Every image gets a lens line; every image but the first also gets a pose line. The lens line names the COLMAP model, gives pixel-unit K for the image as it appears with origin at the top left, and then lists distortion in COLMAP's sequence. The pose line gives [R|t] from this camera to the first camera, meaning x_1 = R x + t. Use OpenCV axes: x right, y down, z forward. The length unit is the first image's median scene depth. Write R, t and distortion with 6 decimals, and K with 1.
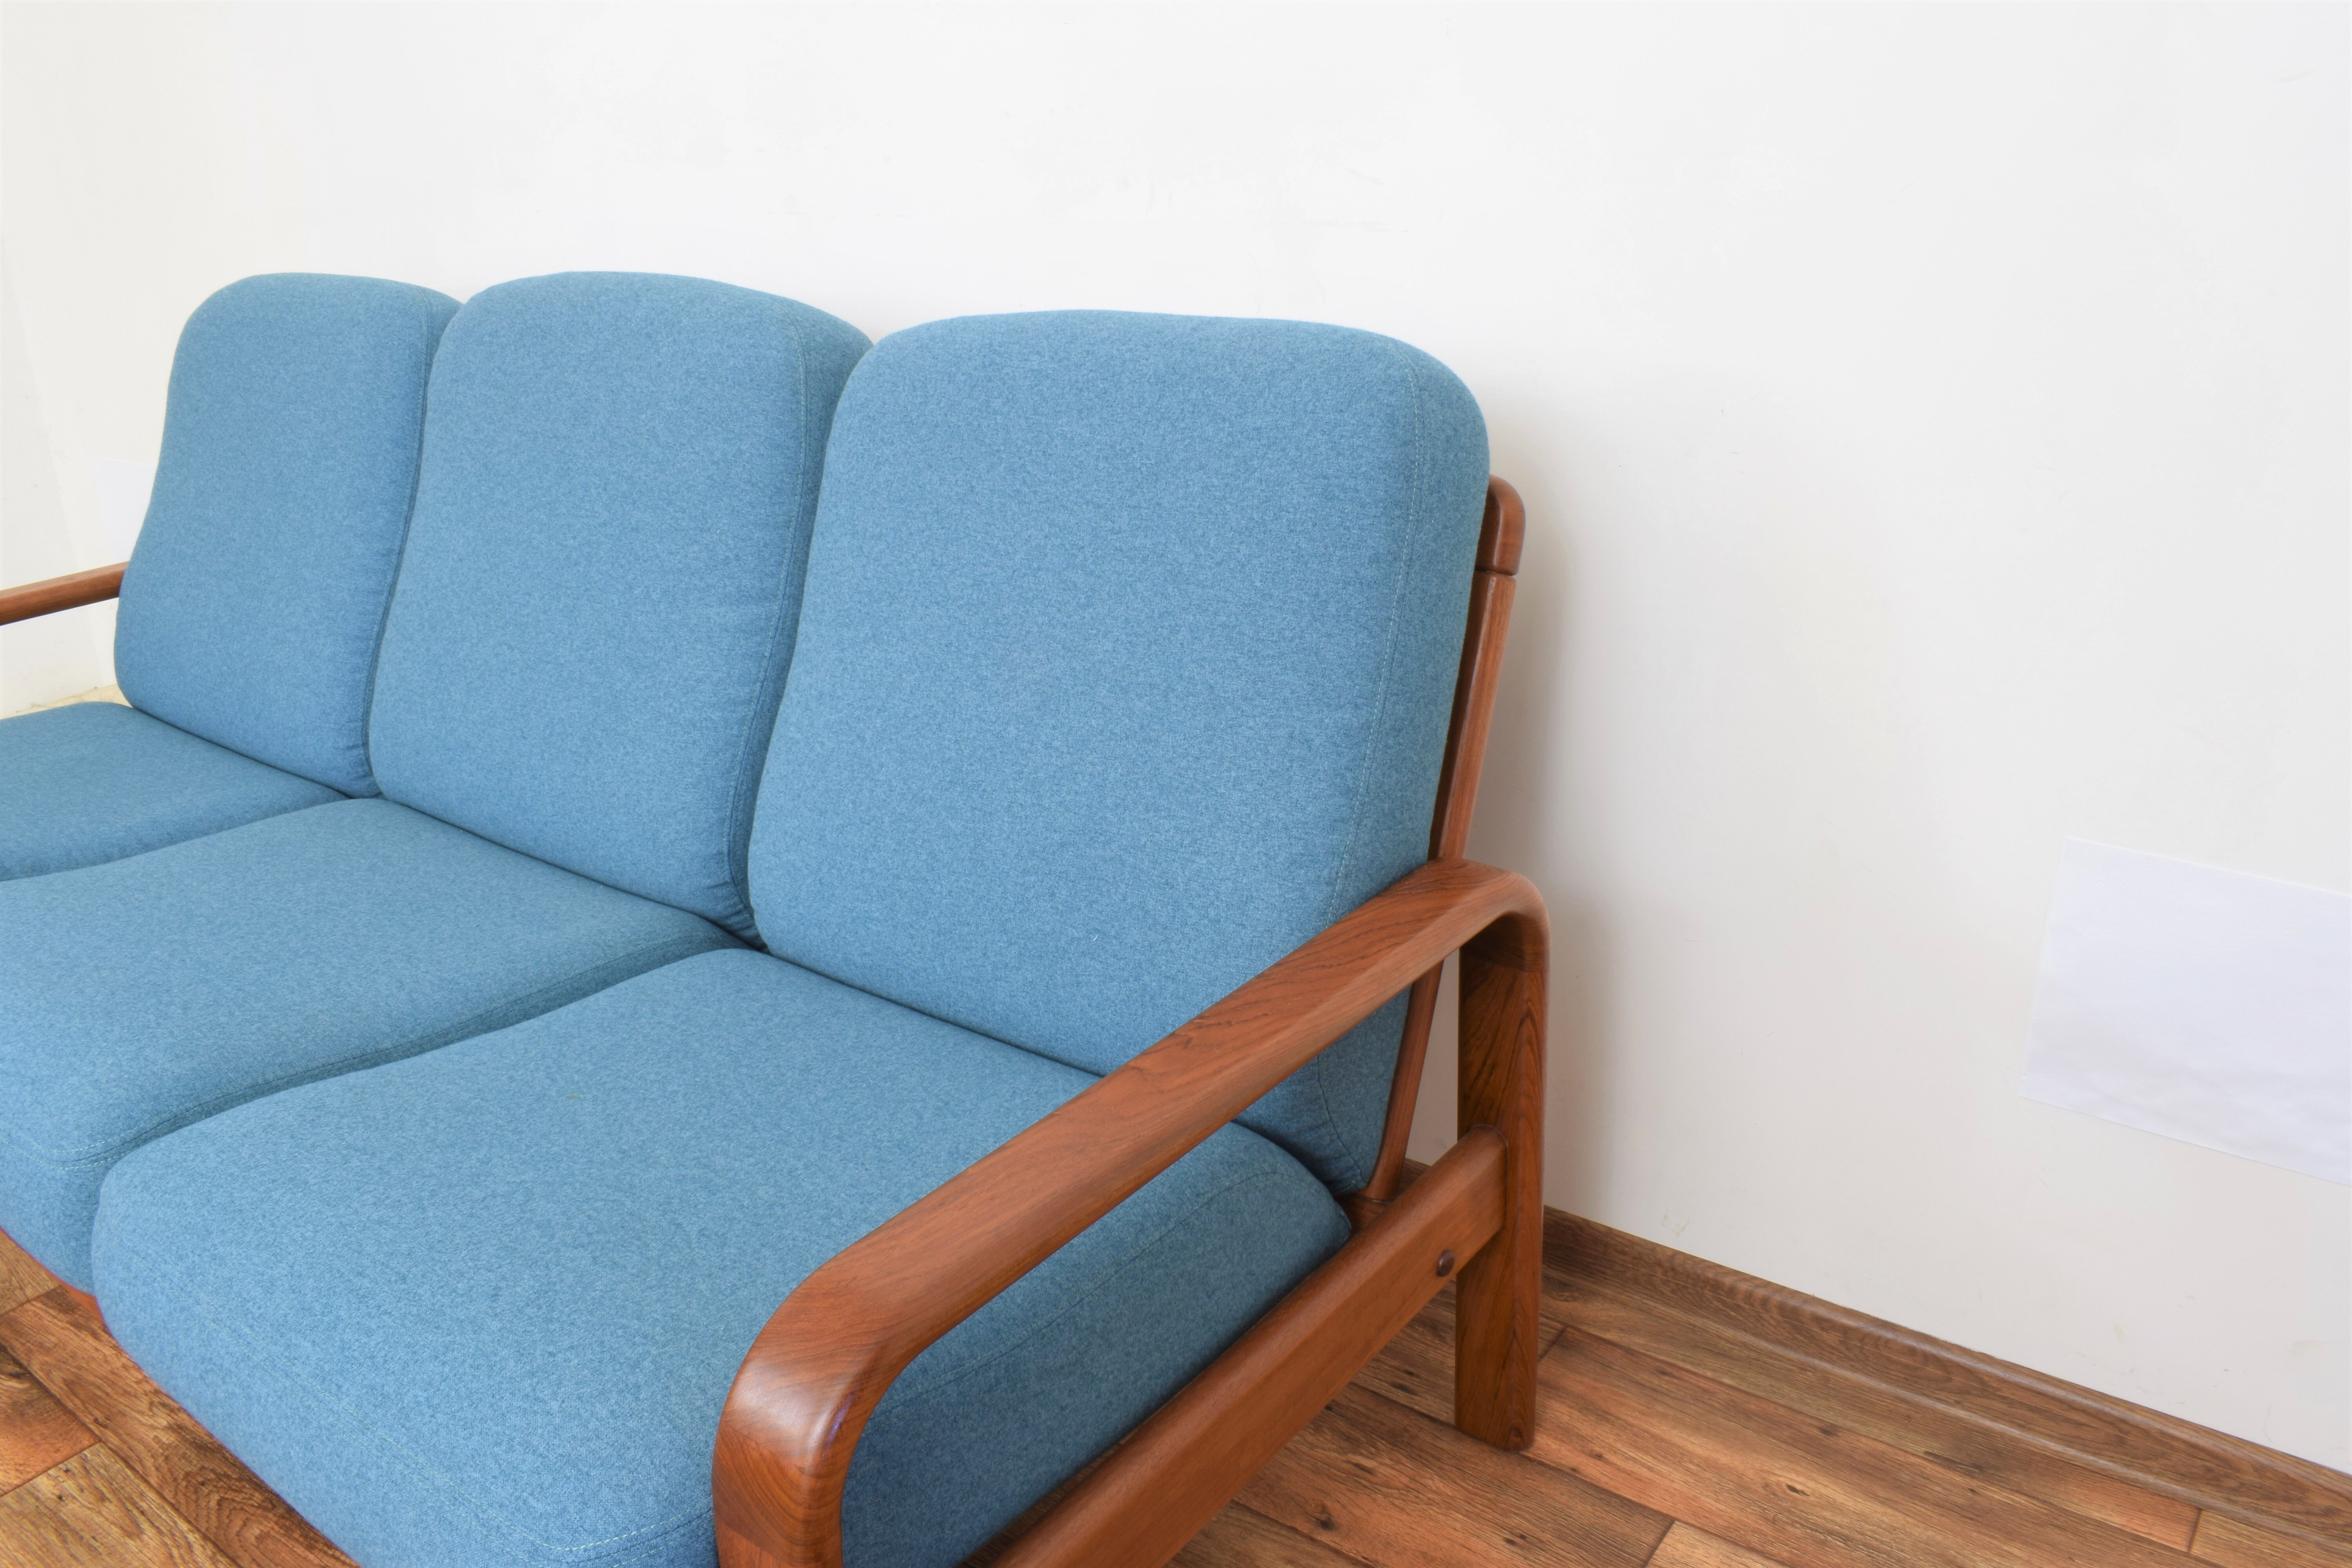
lens RADIAL K [[1824.0, 0, 1174.8], [0, 1824.0, 780.2], [0, 0, 1]] dist [-0.100446, 0.018001]
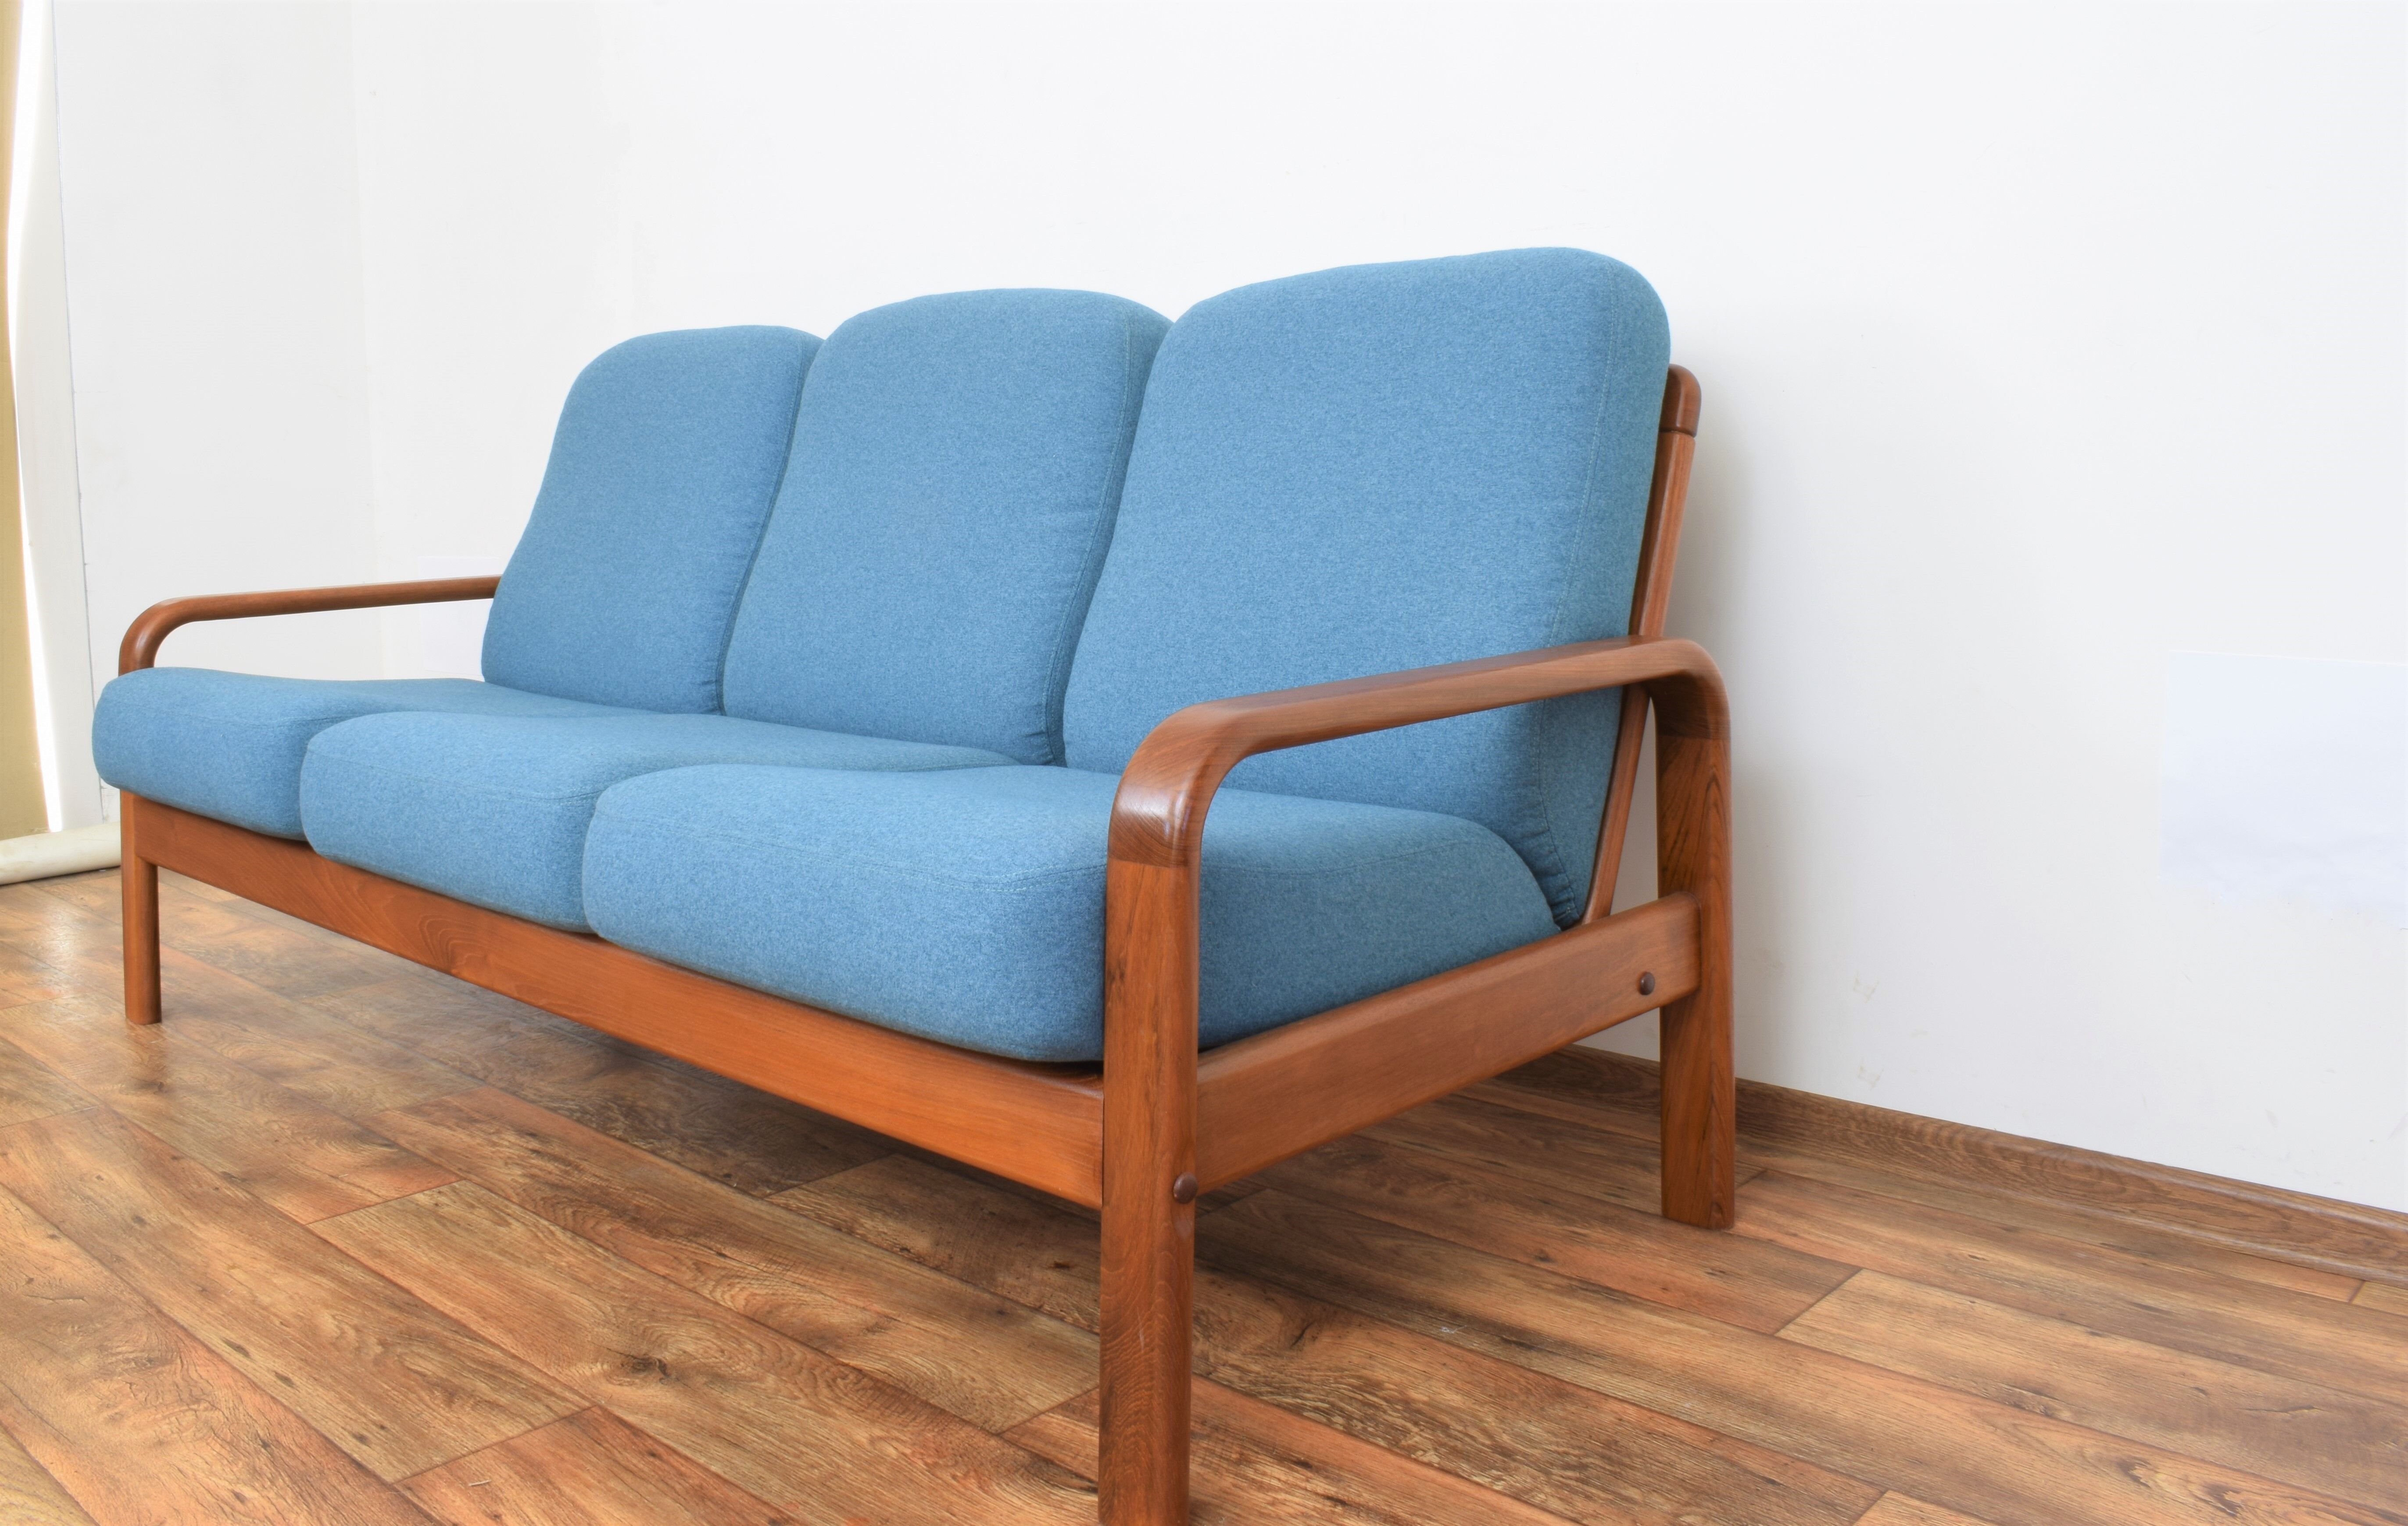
lens RADIAL K [[2036.7, 0, 1096.7], [0, 2036.7, 641.3], [0, 0, 1]] dist [-0.101914, 0.019366]
pose [[0.990365, 0.020602, -0.136940, -0.029507], [-0.056272, 0.963420, -0.262020, 0.395384], [0.126533, 0.267201, 0.955297, -0.347672]]
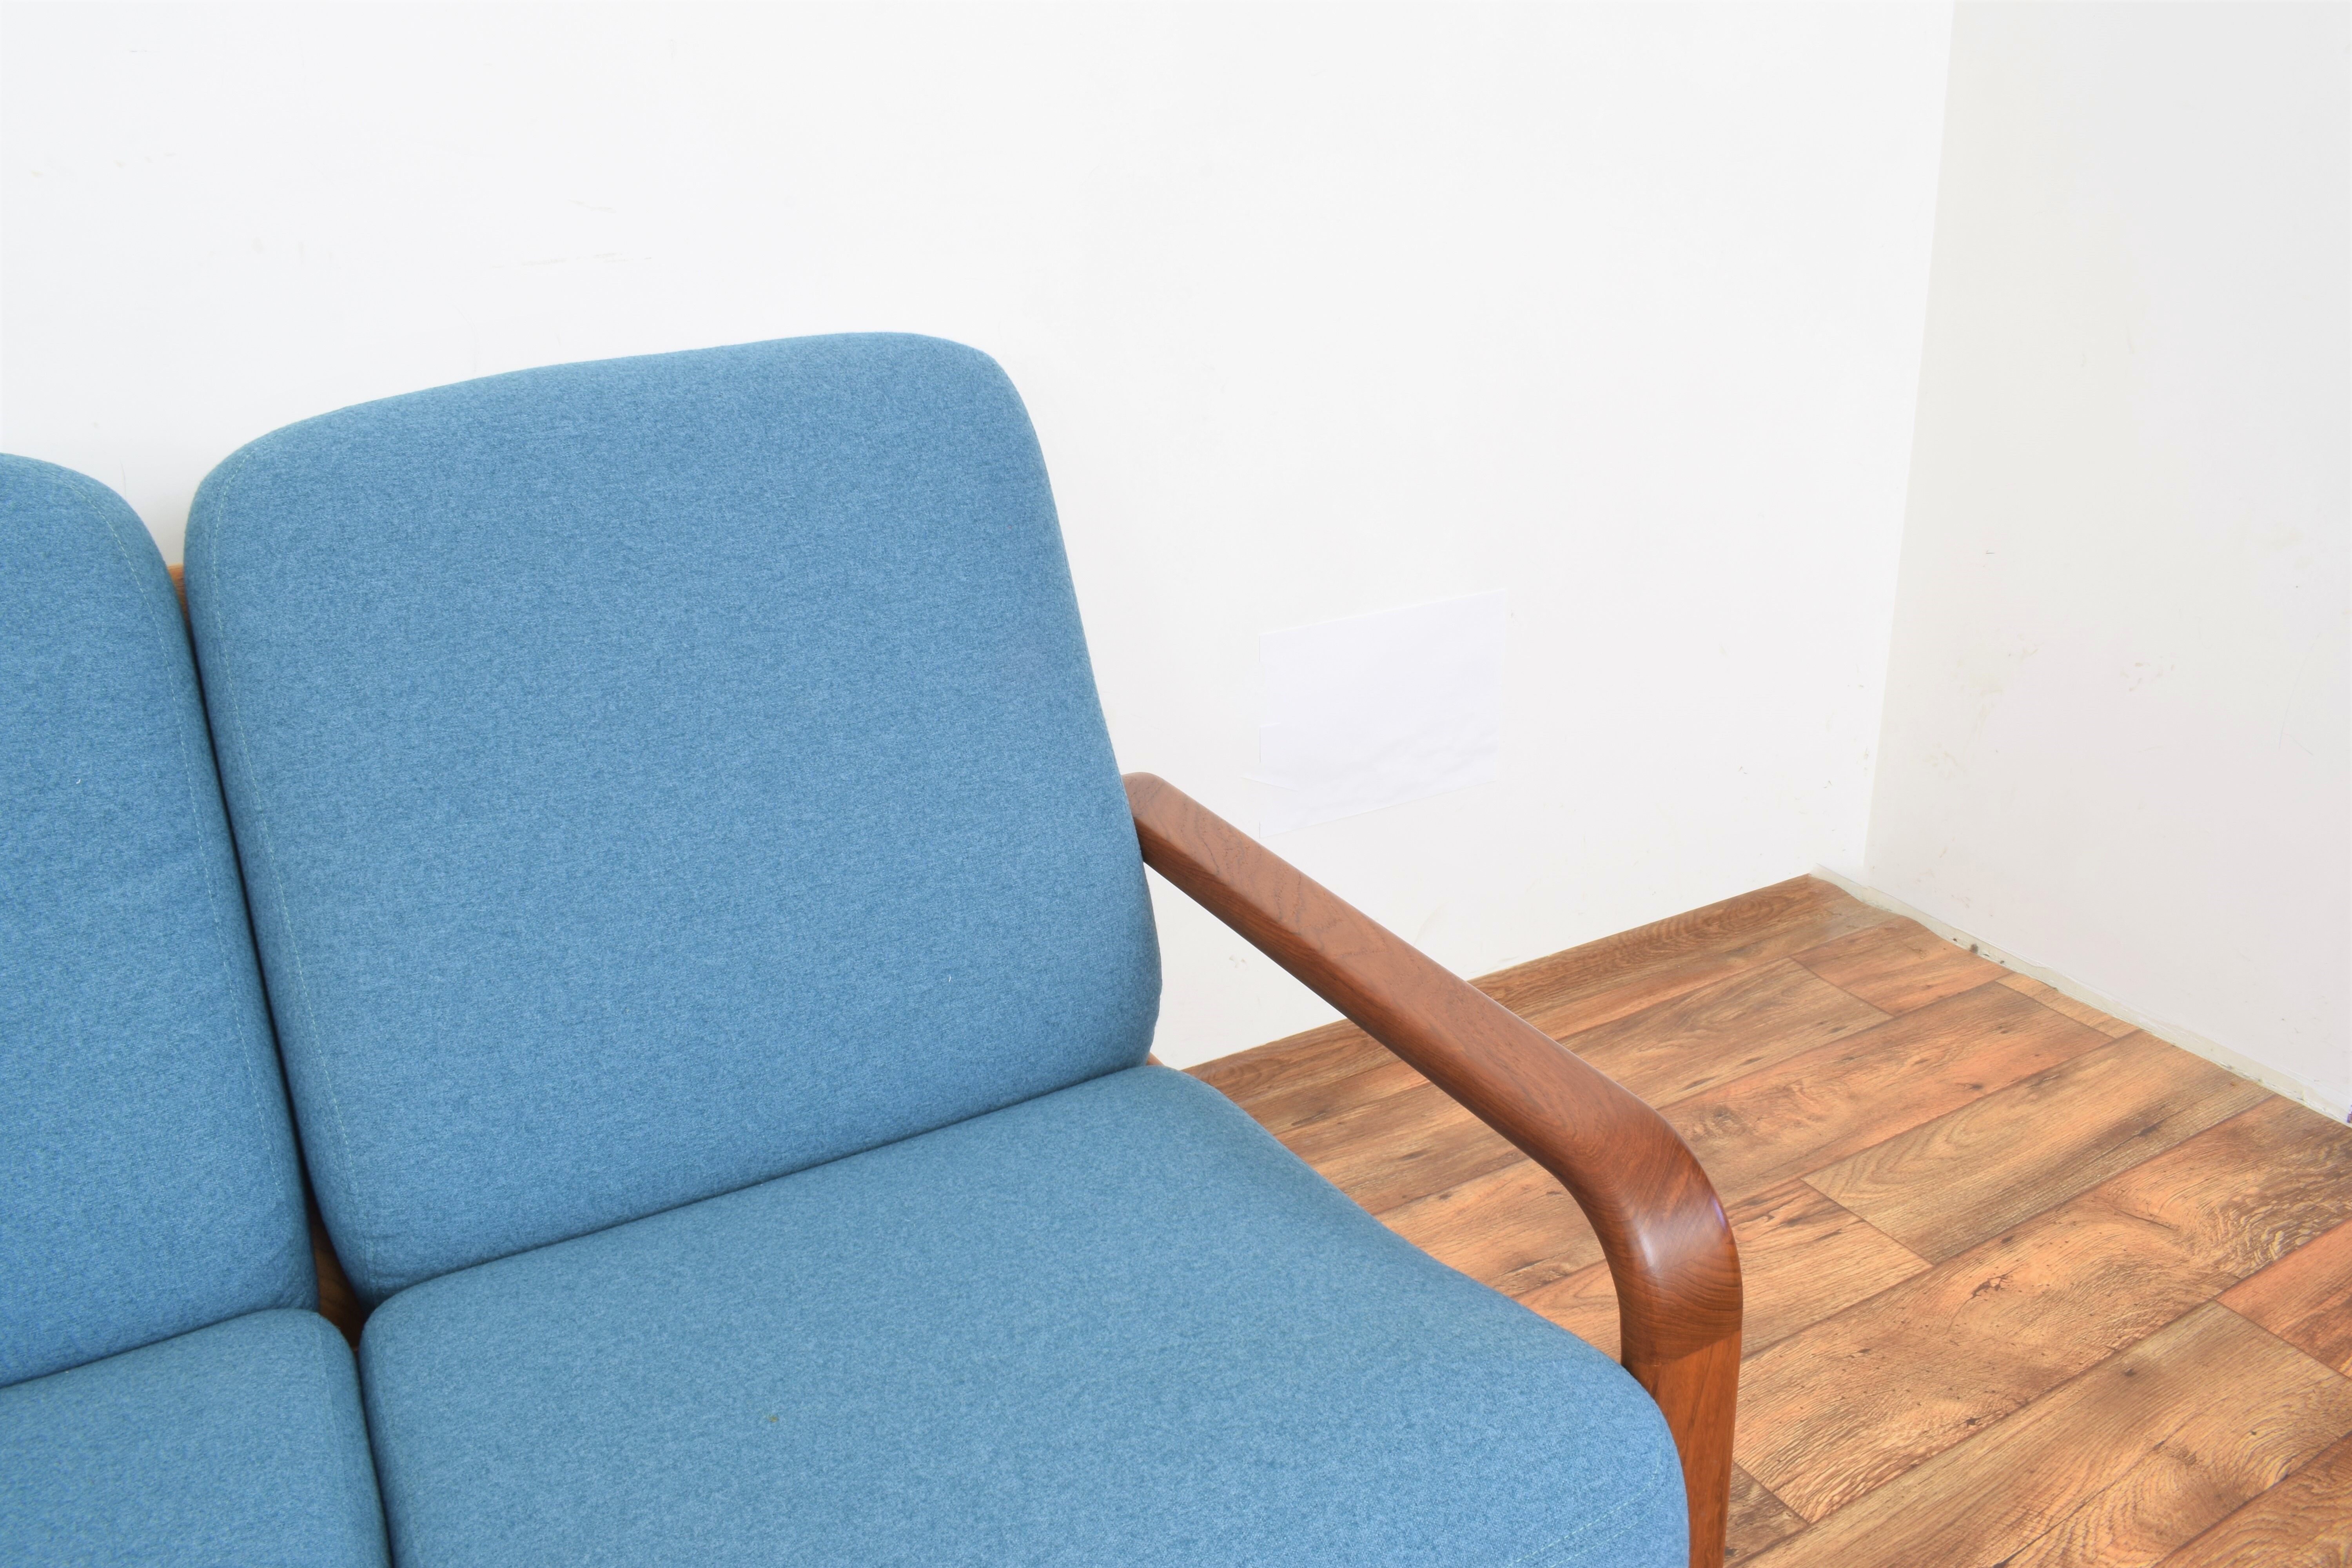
lens RADIAL K [[1824.0, 0, 1159.3], [0, 1824.0, 778.6], [0, 0, 1]] dist [-0.100446, 0.018001]
pose [[0.426258, -0.315918, 0.847644, -0.707479], [0.346602, 0.922563, 0.169543, -0.122424], [-0.835567, 0.221526, 0.502747, 0.371164]]
